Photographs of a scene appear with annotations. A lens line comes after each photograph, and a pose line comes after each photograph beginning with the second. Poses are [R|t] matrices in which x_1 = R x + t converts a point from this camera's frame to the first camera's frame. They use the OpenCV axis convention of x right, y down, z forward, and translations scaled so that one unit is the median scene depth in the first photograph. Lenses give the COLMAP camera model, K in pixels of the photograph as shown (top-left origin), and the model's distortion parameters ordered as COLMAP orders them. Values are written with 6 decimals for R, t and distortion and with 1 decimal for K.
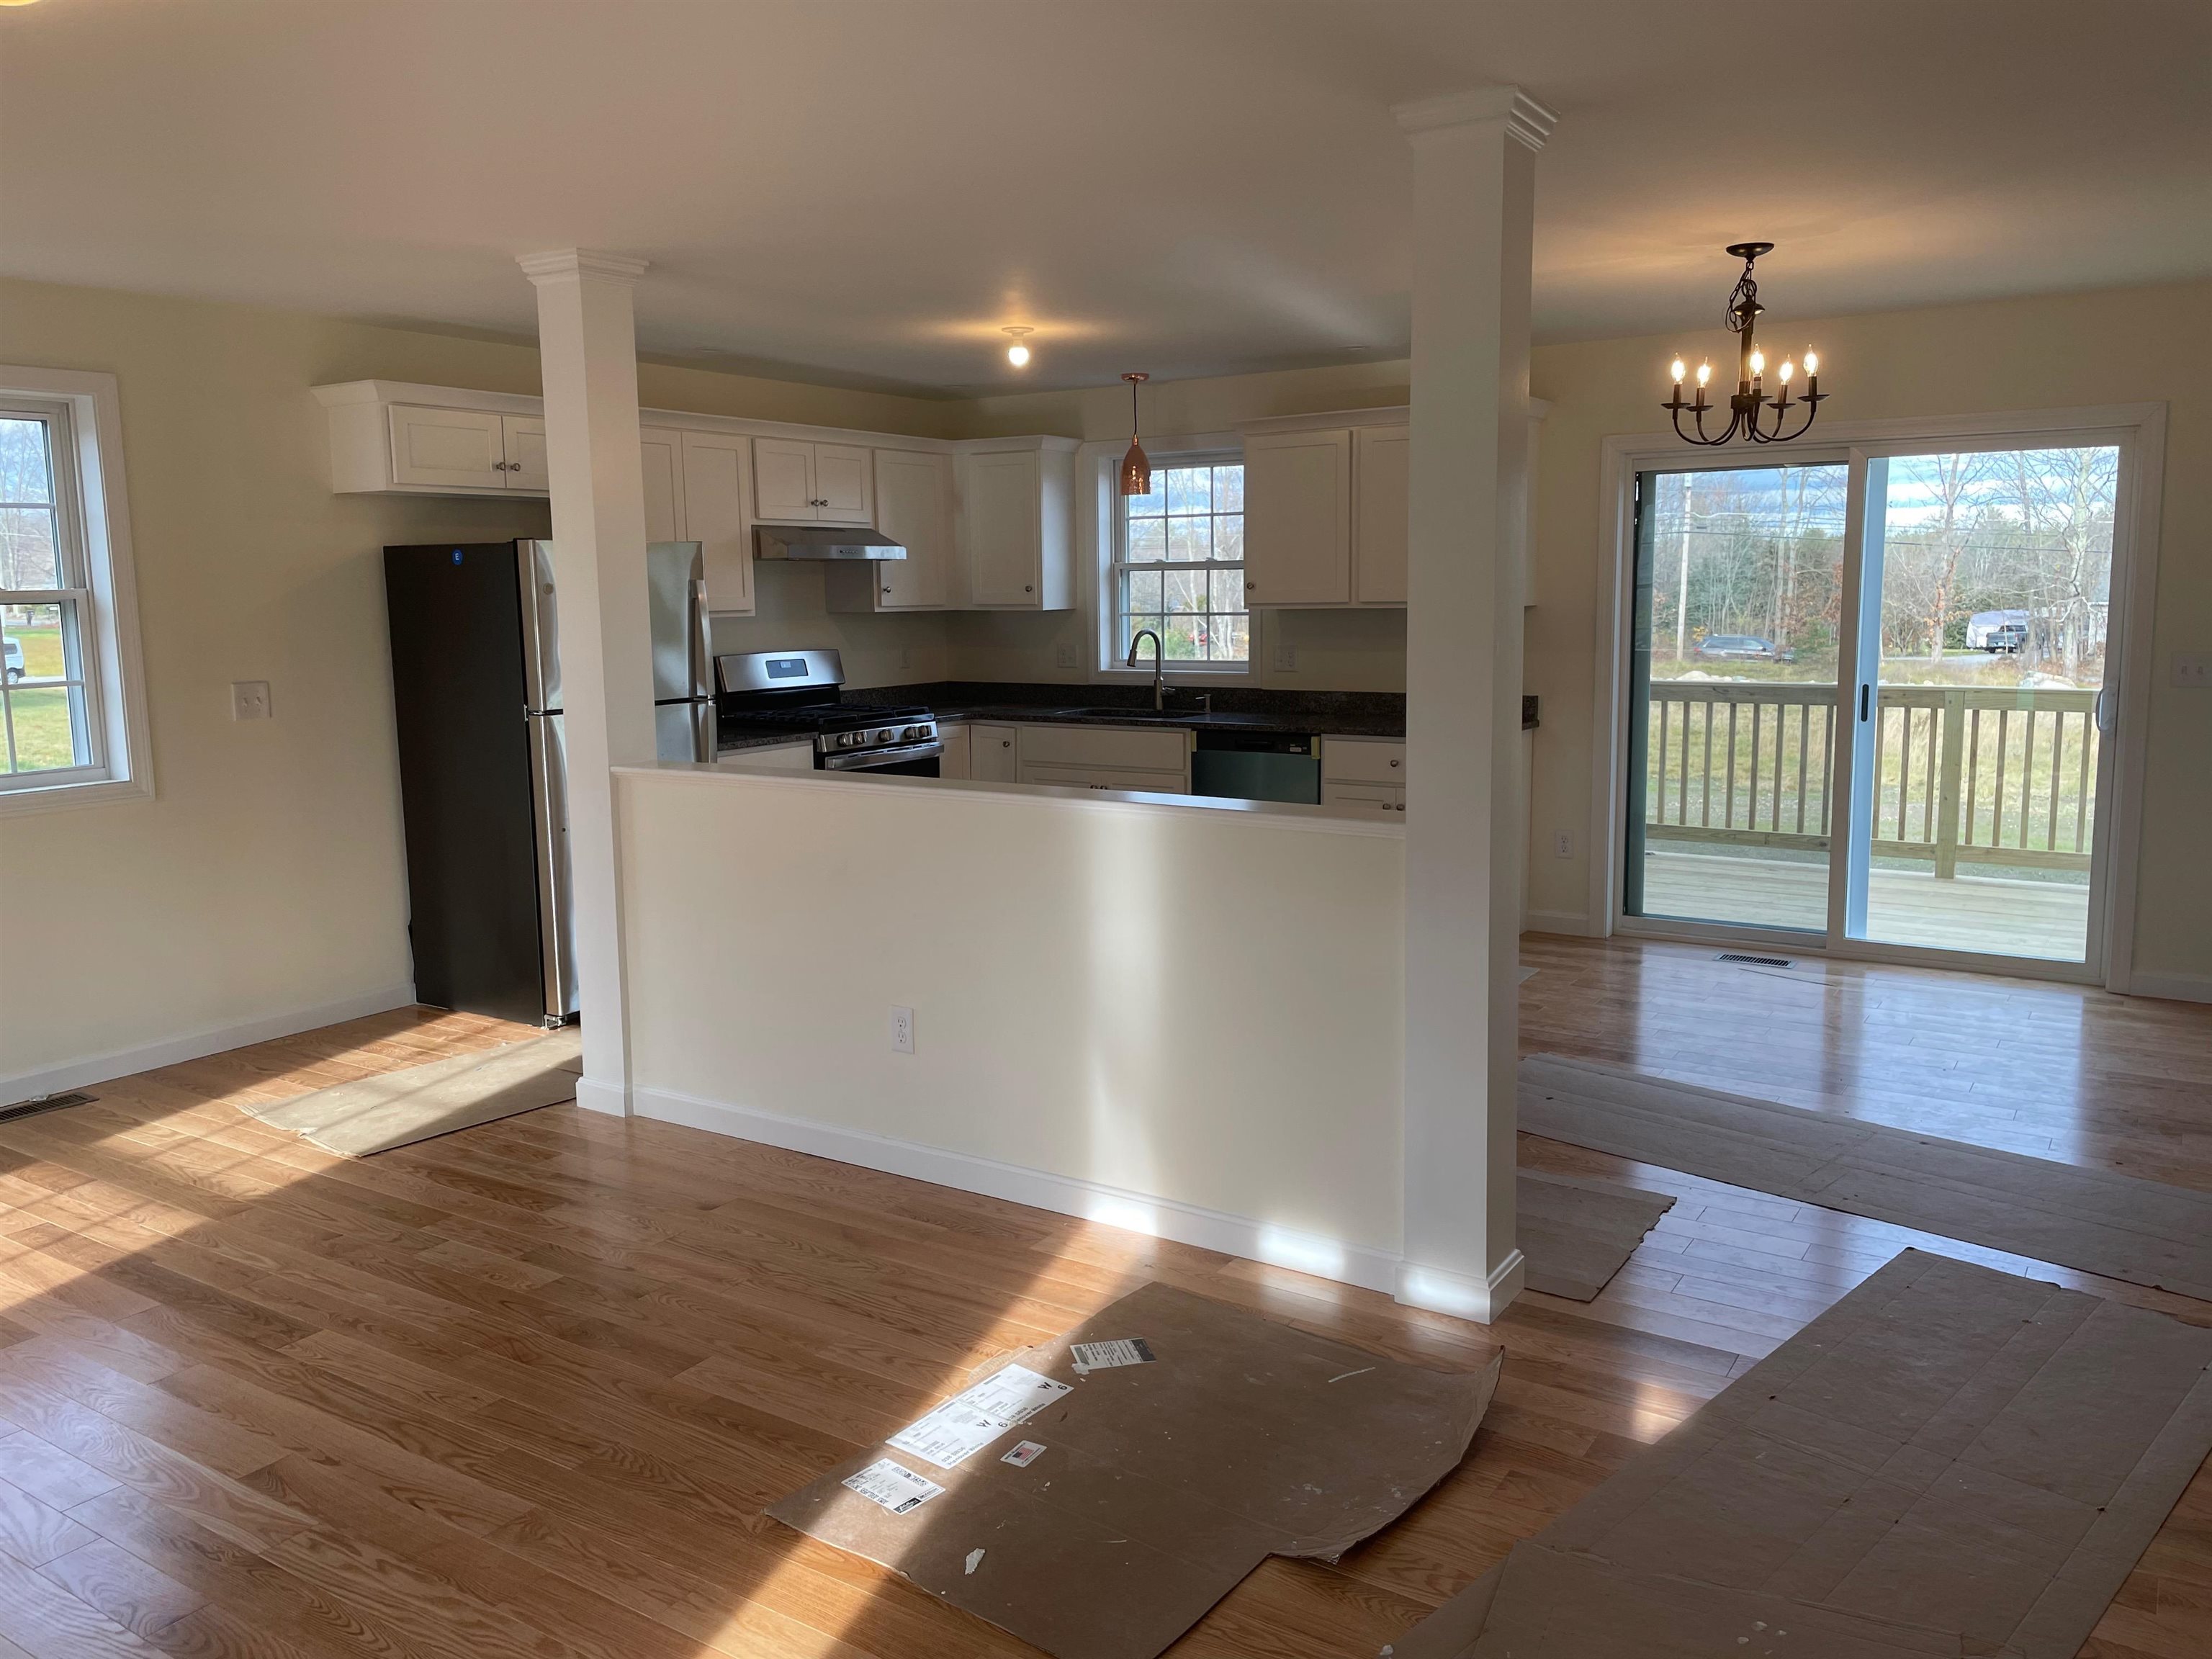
lens RADIAL K [[1660.4, 0, 1105.5], [0, 1660.4, 808.0], [0, 0, 1]] dist [0.082976, -0.101826]
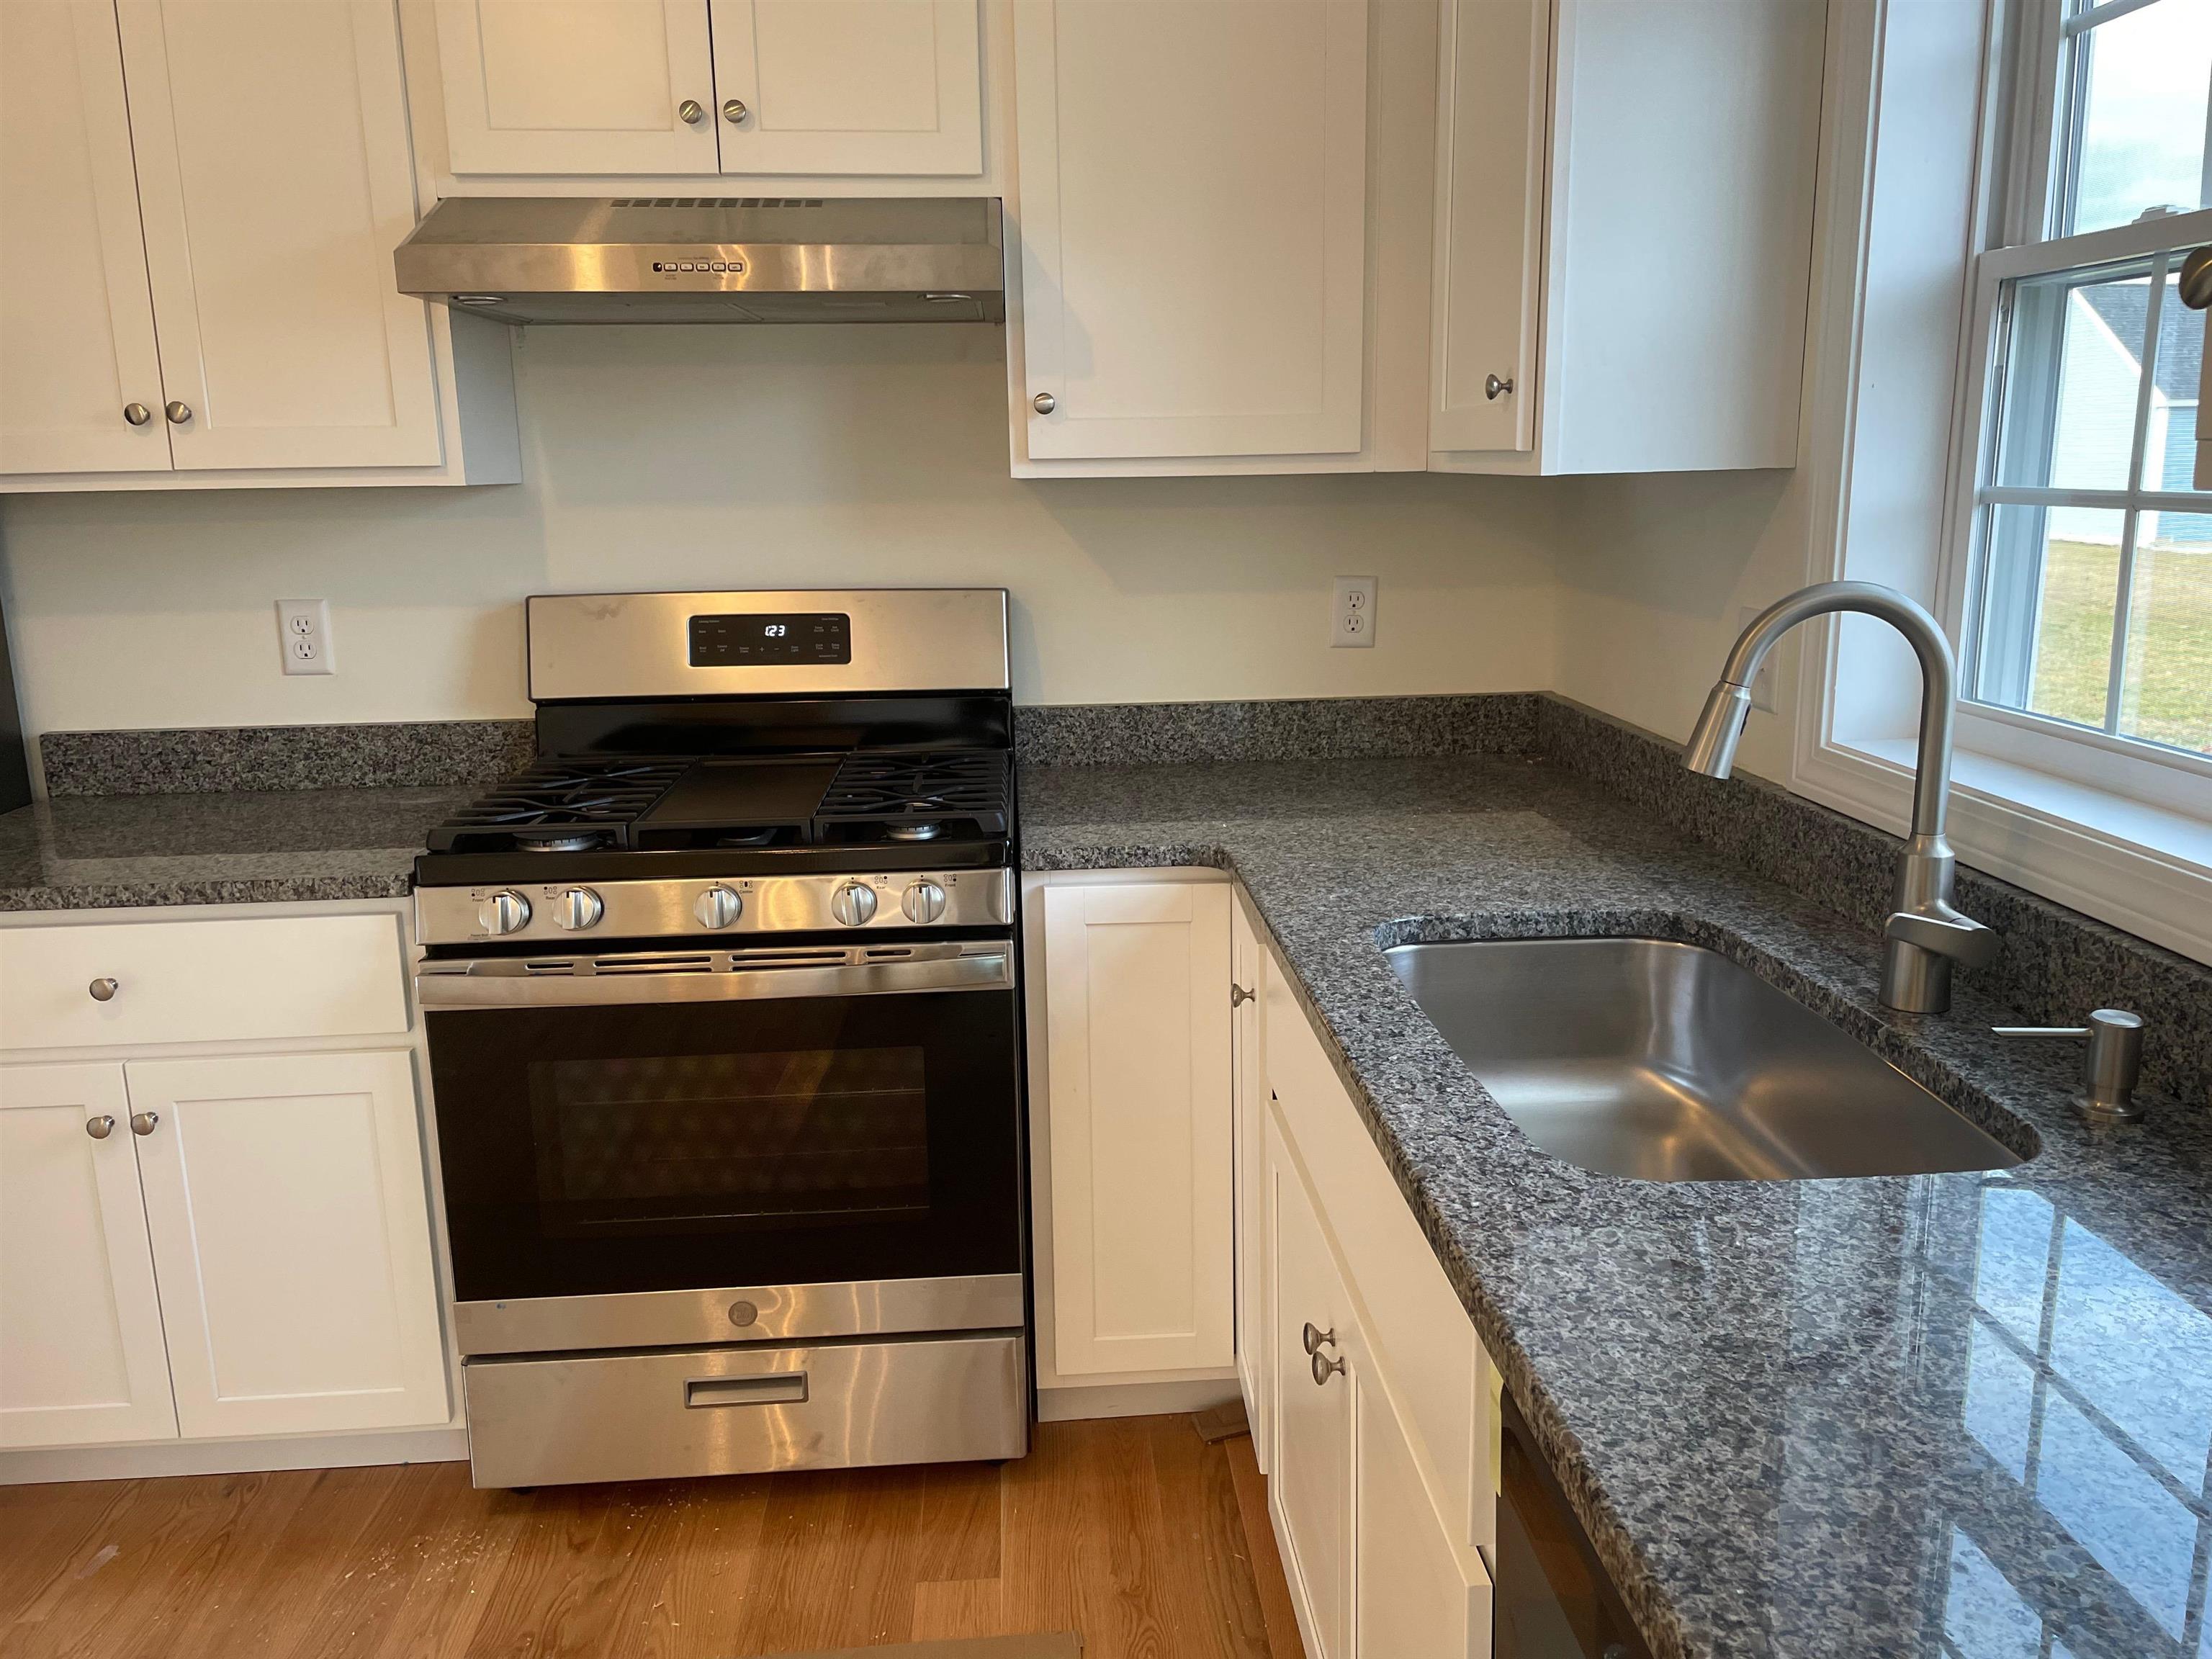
lens RADIAL K [[1660.4, 0, 1105.0], [0, 1660.4, 821.5], [0, 0, 1]] dist [0.082976, -0.101826]
pose [[0.594097, 0.175909, -0.784923, 0.212265], [-0.100614, 0.984383, 0.144457, -0.166475], [0.798076, -0.006847, 0.602518, 1.358459]]
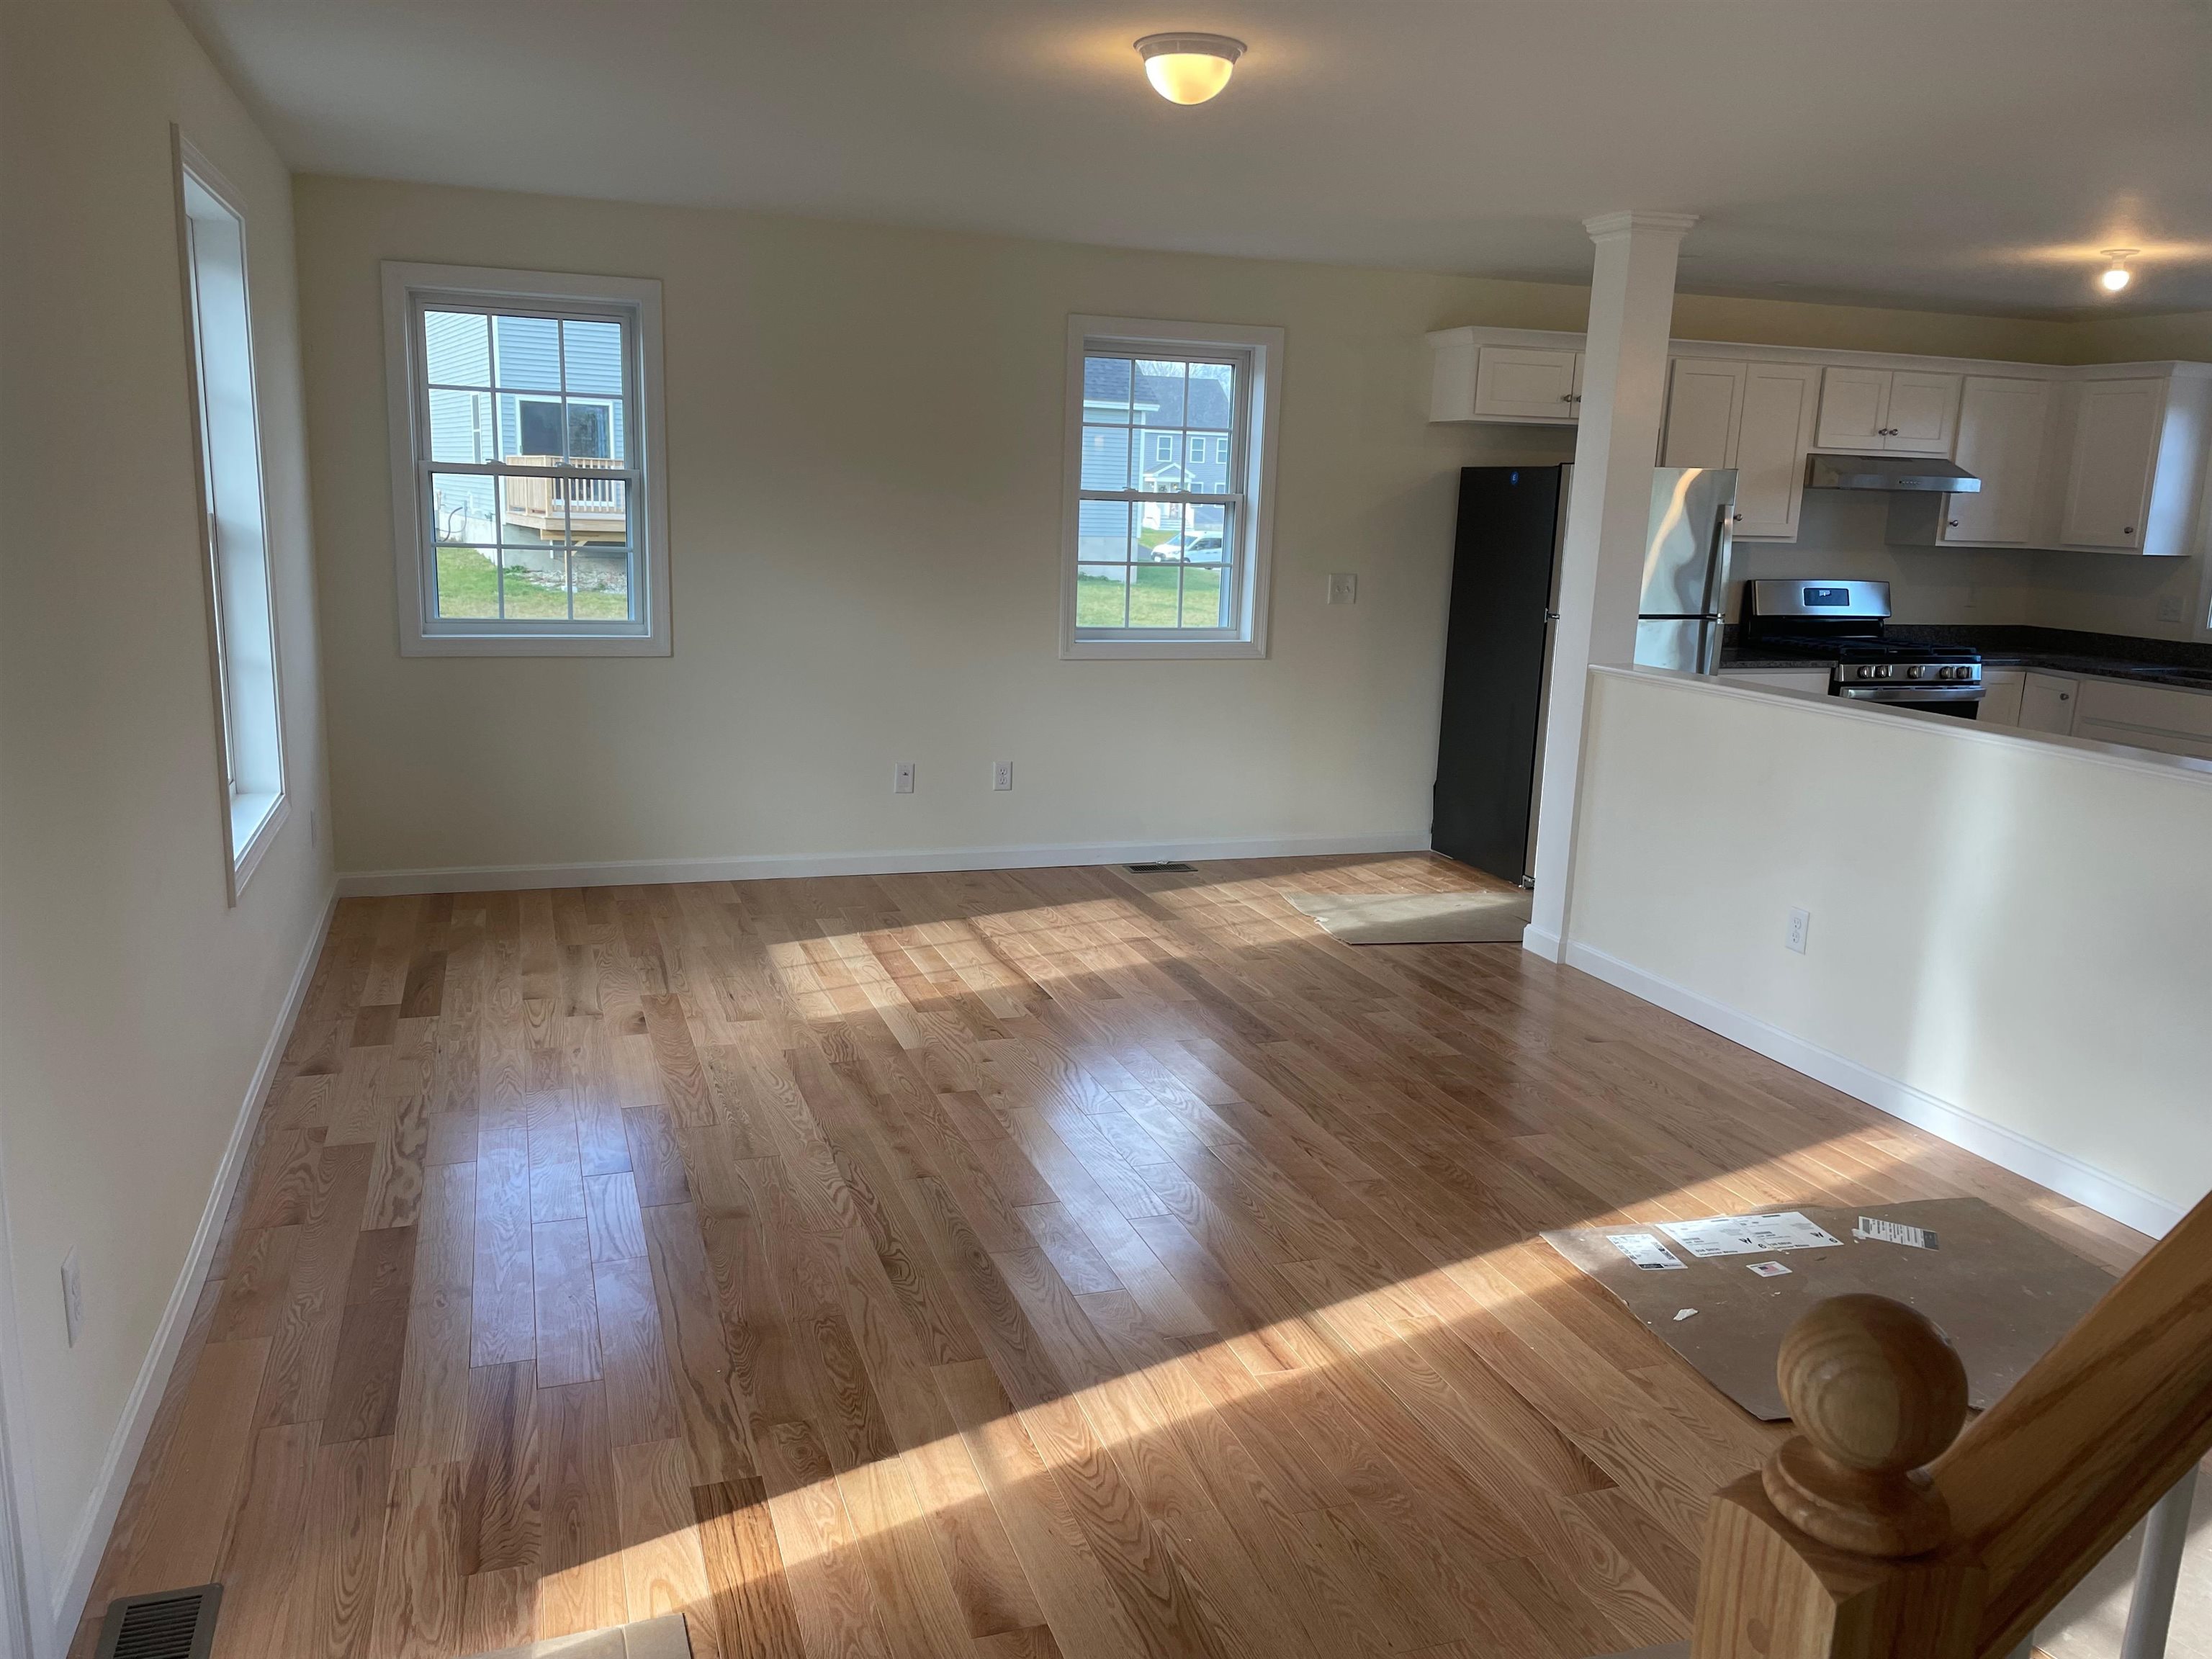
lens RADIAL K [[1660.4, 0, 1102.0], [0, 1660.4, 835.7], [0, 0, 1]] dist [0.082976, -0.101826]
pose [[0.791202, 0.163913, -0.589179, 0.138393], [-0.127323, 0.986451, 0.103456, 0.015339], [0.598154, -0.006838, 0.801352, -0.133094]]
